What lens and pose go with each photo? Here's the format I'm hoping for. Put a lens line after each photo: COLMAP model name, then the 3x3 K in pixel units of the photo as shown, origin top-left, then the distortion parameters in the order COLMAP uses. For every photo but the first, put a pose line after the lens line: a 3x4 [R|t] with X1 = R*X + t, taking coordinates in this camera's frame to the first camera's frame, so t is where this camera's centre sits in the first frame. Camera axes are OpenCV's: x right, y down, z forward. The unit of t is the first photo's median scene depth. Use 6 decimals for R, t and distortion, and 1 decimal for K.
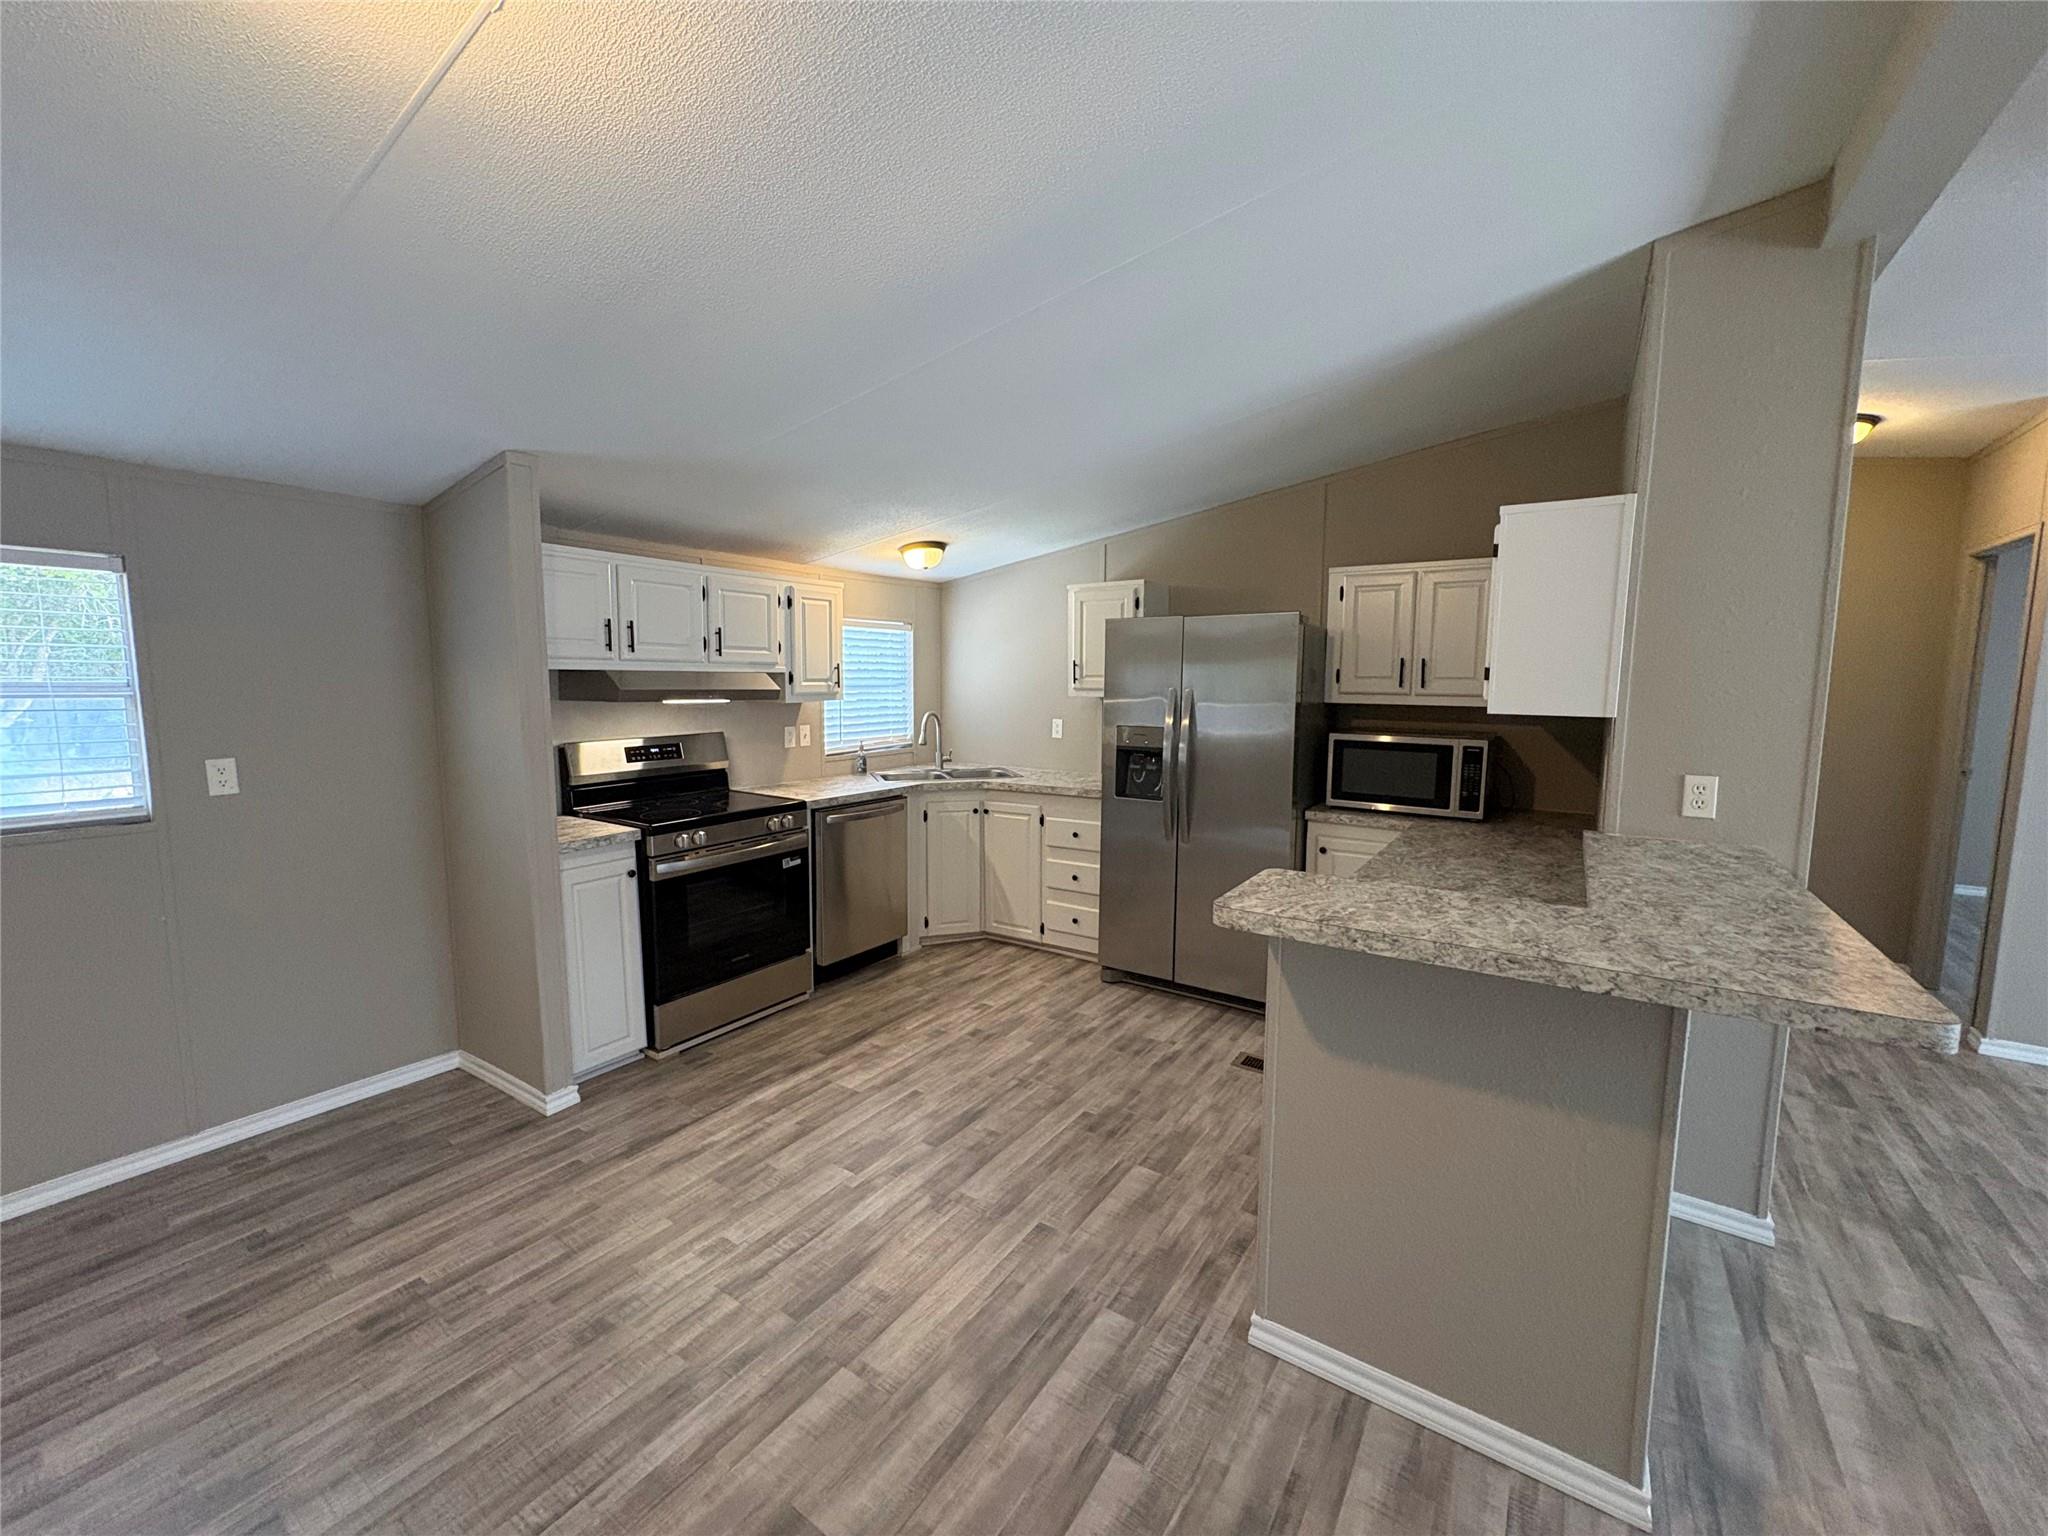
lens RADIAL K [[824.8, 0, 1019.1], [0, 824.8, 769.4], [0, 0, 1]] dist [-0.001148, 0.000160]
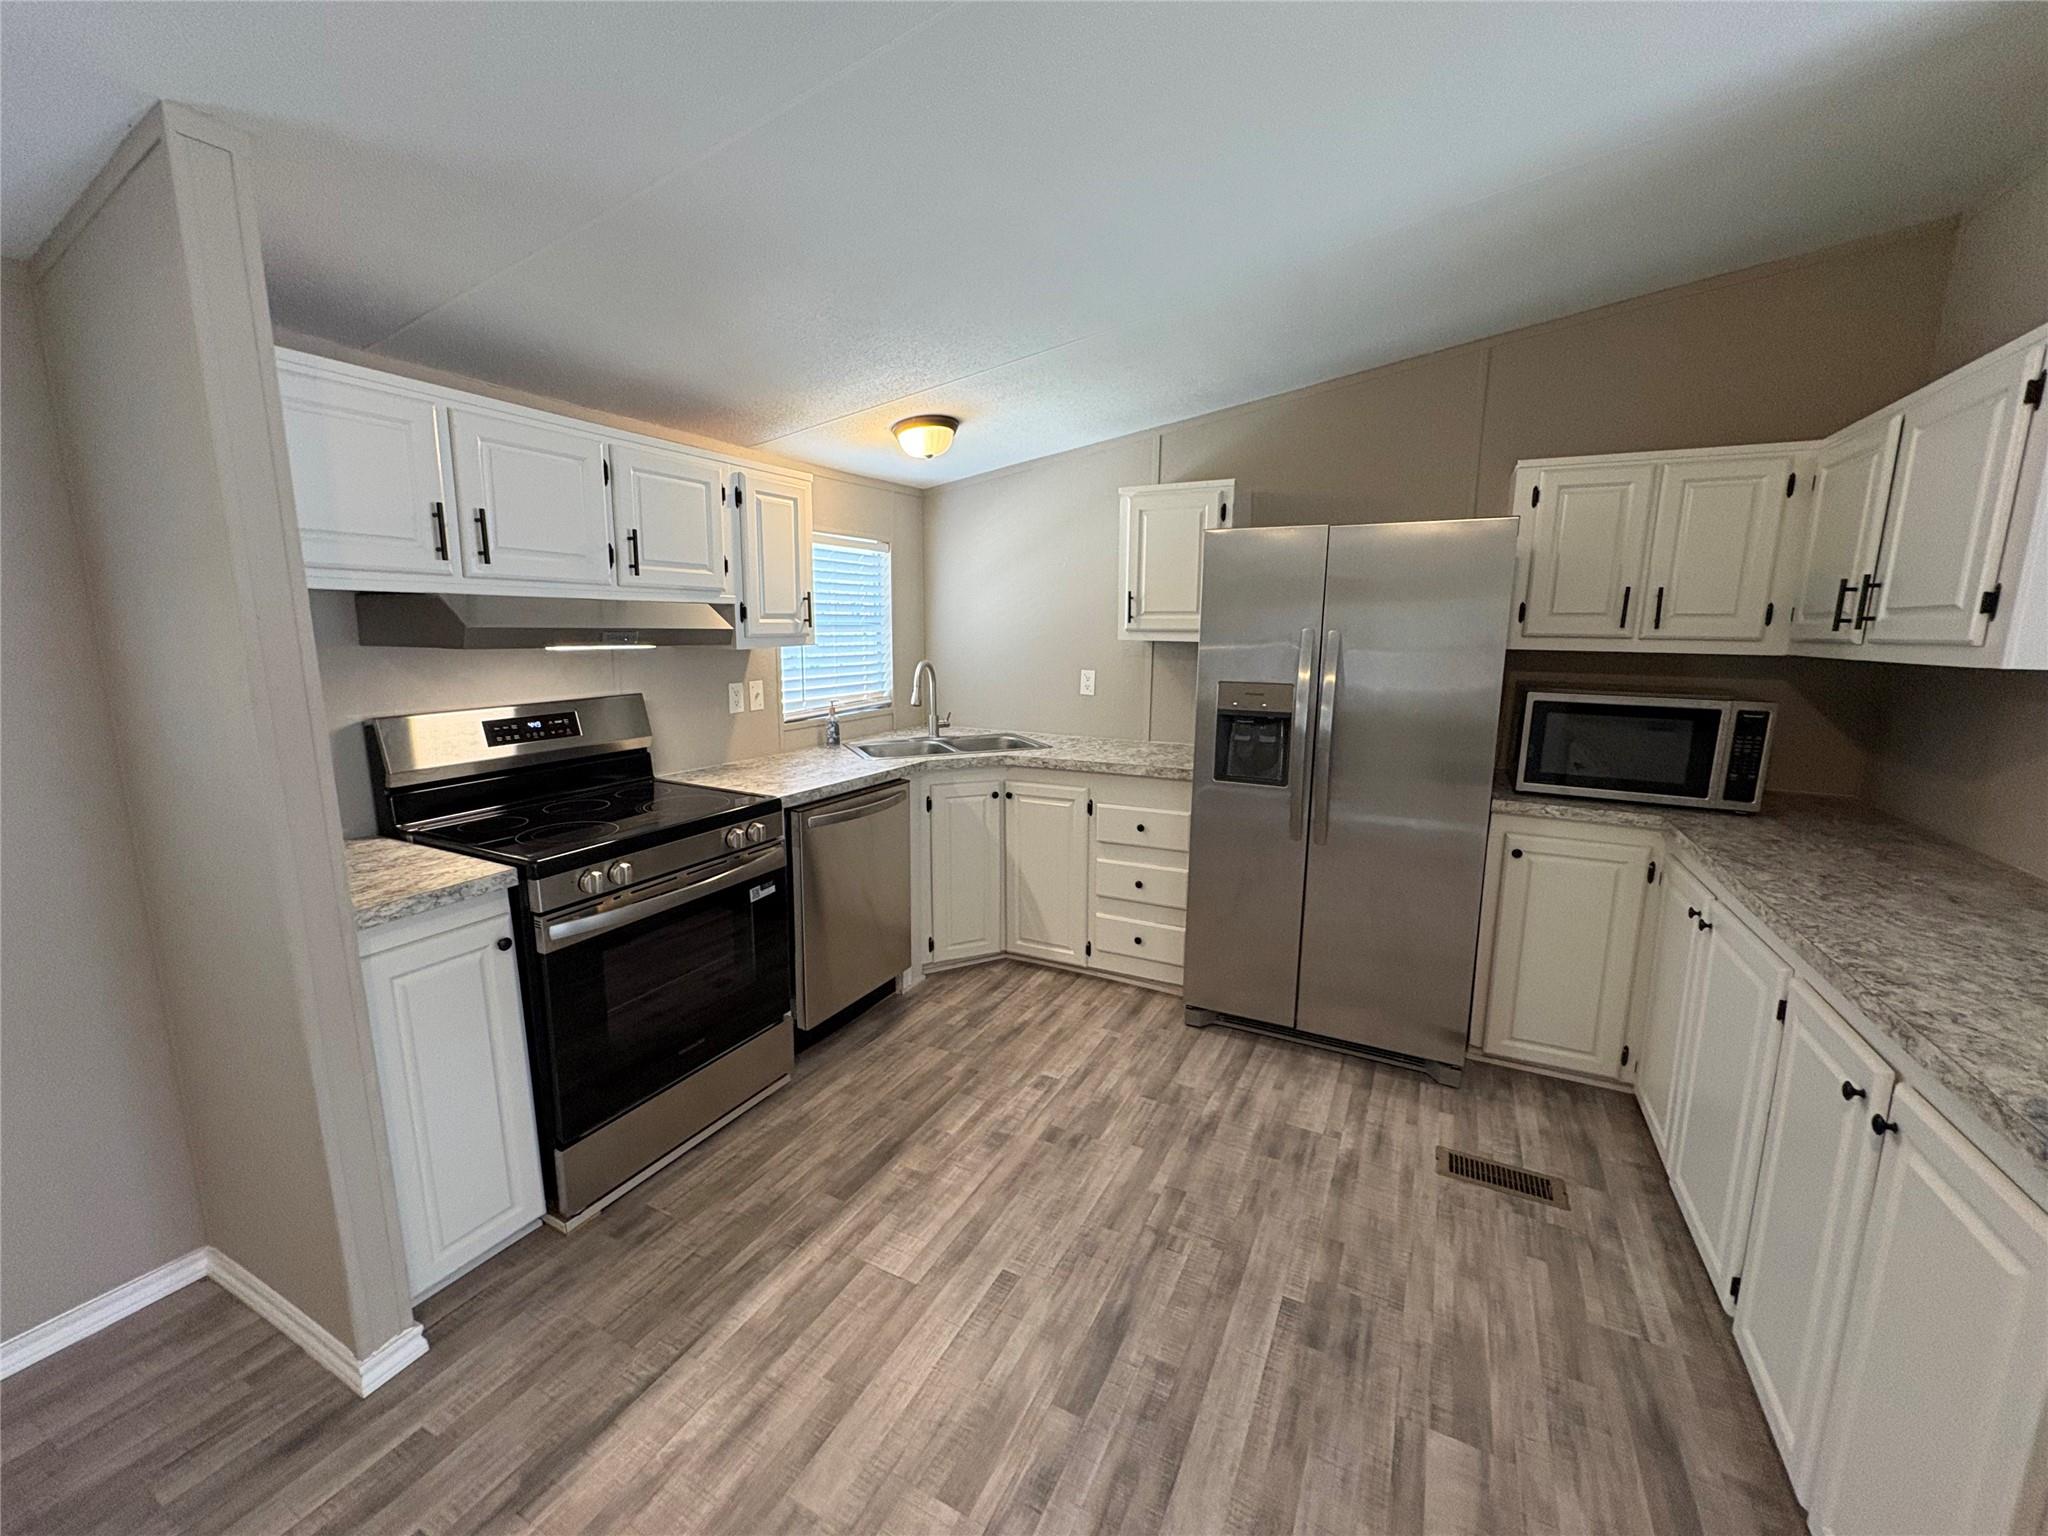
lens RADIAL K [[824.8, 0, 1023.1], [0, 824.8, 770.3], [0, 0, 1]] dist [-0.001148, 0.000160]
pose [[0.992815, -0.017928, 0.118310, -0.151726], [0.009869, 0.997612, 0.068352, -0.029729], [-0.119253, -0.066693, 0.990621, 0.340966]]
